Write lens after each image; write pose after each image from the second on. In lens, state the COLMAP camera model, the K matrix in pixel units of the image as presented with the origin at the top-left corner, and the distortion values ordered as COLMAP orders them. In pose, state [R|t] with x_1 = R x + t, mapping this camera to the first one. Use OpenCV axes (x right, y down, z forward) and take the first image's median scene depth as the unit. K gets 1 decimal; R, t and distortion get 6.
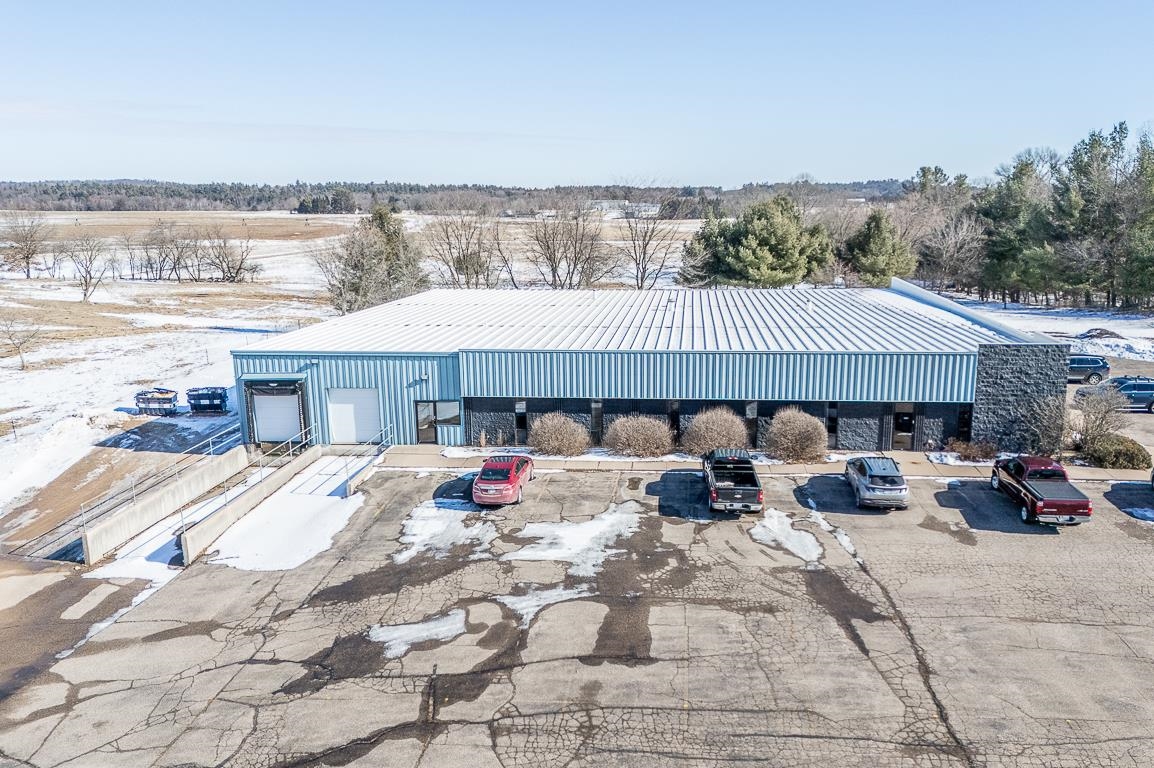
lens RADIAL K [[936.2, 0, 622.8], [0, 936.2, 415.5], [0, 0, 1]] dist [0.074770, -0.020593]
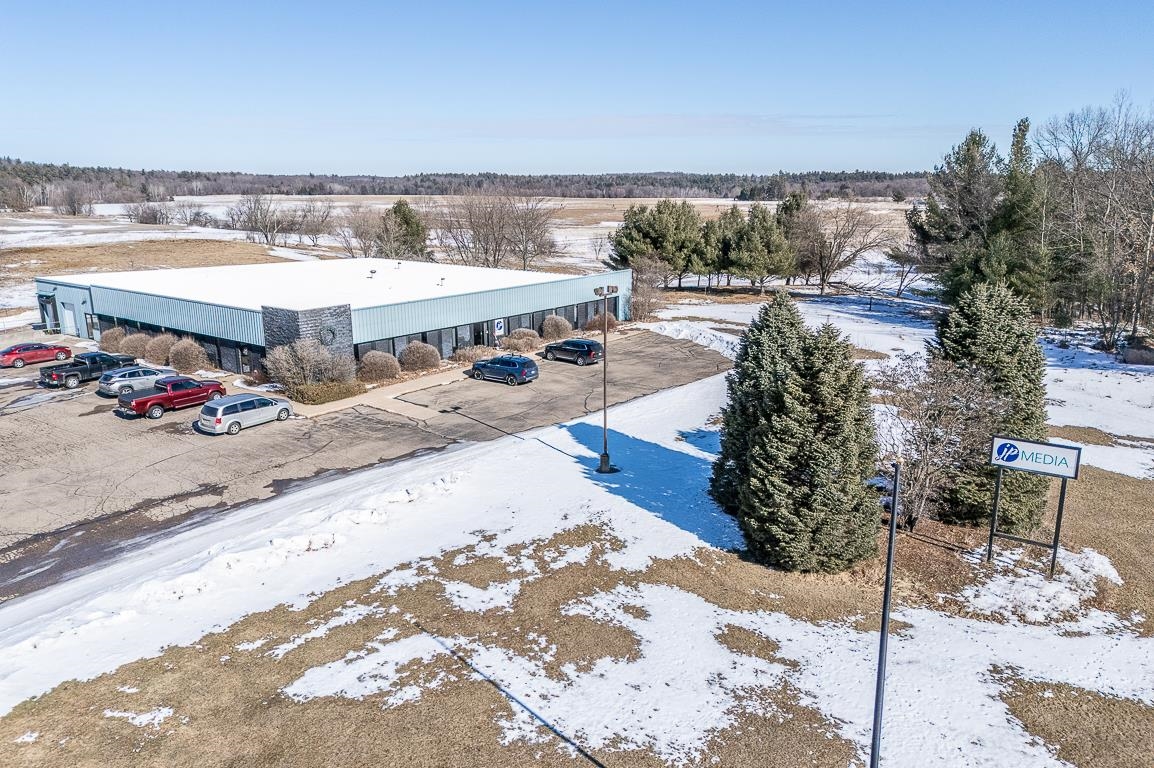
lens RADIAL K [[842.2, 0, 575.3], [0, 842.2, 415.2], [0, 0, 1]] dist [0.083801, -0.080537]
pose [[0.836215, 0.153030, -0.526617, 1.462373], [-0.133262, 0.988197, 0.075555, -0.071018], [0.531963, 0.006998, 0.846738, 0.154178]]
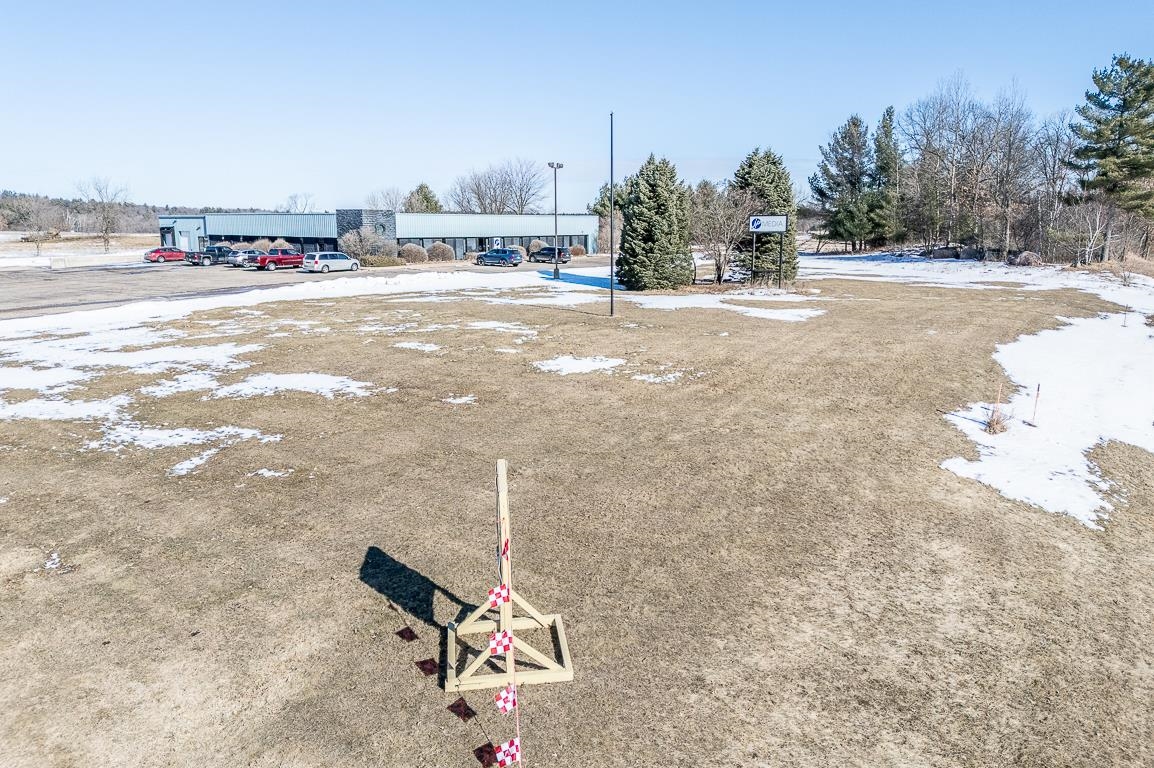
lens RADIAL K [[842.2, 0, 575.8], [0, 842.2, 393.2], [0, 0, 1]] dist [0.083801, -0.080537]
pose [[0.831520, 0.118524, -0.542703, 1.894362], [-0.135922, 0.990686, 0.008104, 0.243551], [0.538609, 0.067027, 0.839885, -0.293455]]
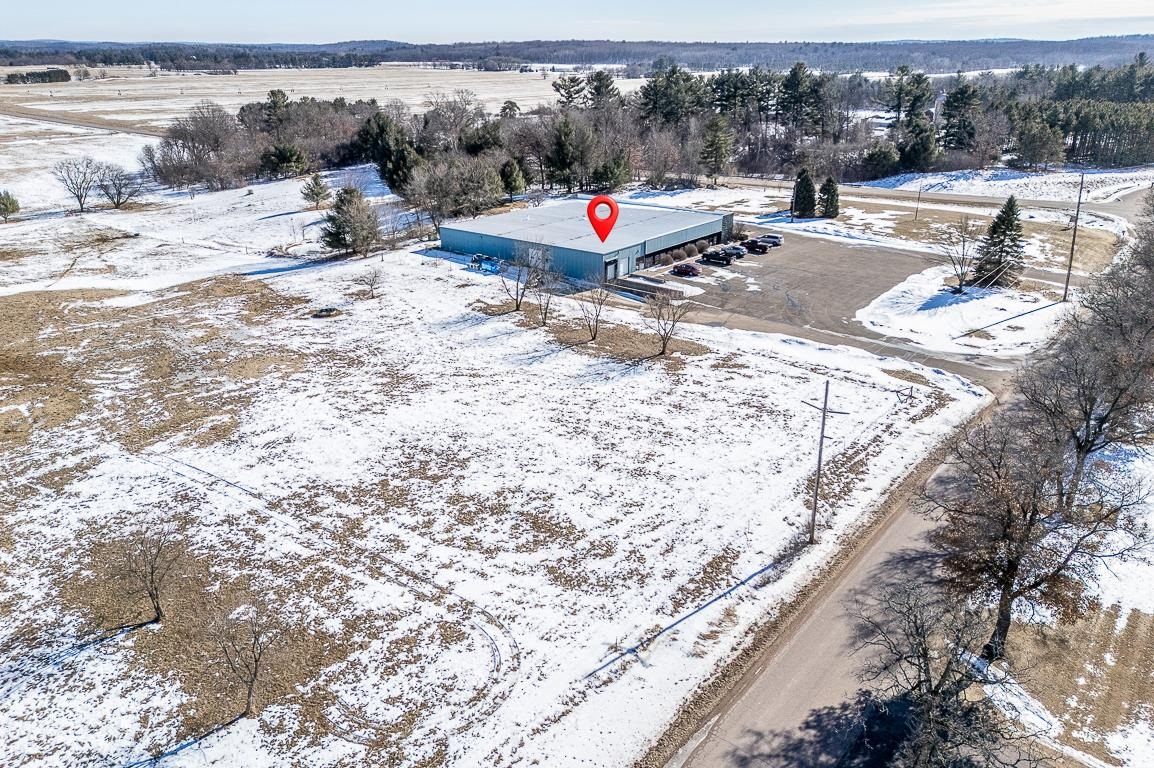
lens RADIAL K [[842.2, 0, 584.5], [0, 842.2, 335.1], [0, 0, 1]] dist [0.083801, -0.080537]
pose [[0.580665, -0.258142, 0.772134, -2.833346], [0.185764, 0.965393, 0.183053, -0.348894], [-0.792666, 0.037142, 0.608524, -0.695988]]
